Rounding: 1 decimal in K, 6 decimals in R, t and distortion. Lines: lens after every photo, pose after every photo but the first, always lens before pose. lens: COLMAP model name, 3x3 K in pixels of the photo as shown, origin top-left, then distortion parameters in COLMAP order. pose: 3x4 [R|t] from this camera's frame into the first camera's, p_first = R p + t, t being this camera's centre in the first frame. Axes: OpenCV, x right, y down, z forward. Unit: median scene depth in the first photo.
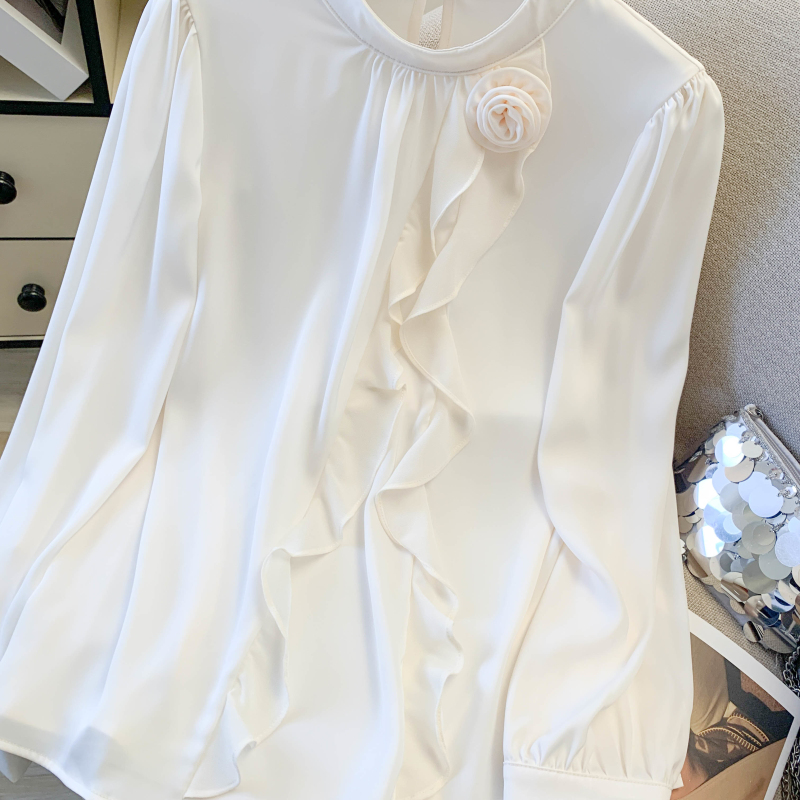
lens RADIAL K [[823.0, 0, 399.3], [0, 823.0, 388.7], [0, 0, 1]] dist [0.040450, -0.109214]
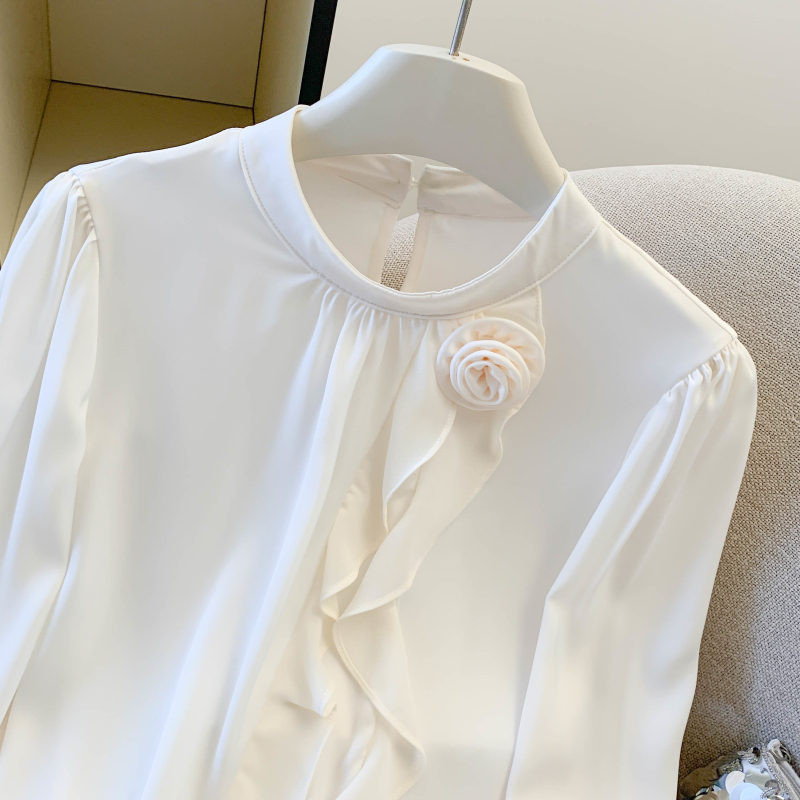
lens RADIAL K [[814.8, 0, 386.6], [0, 814.8, 400.6], [0, 0, 1]] dist [0.081890, -0.165064]
pose [[0.995887, 0.068761, 0.059000, -0.010664], [-0.060836, 0.990040, -0.126967, -0.194165], [-0.067143, 0.122856, 0.990151, 0.230406]]
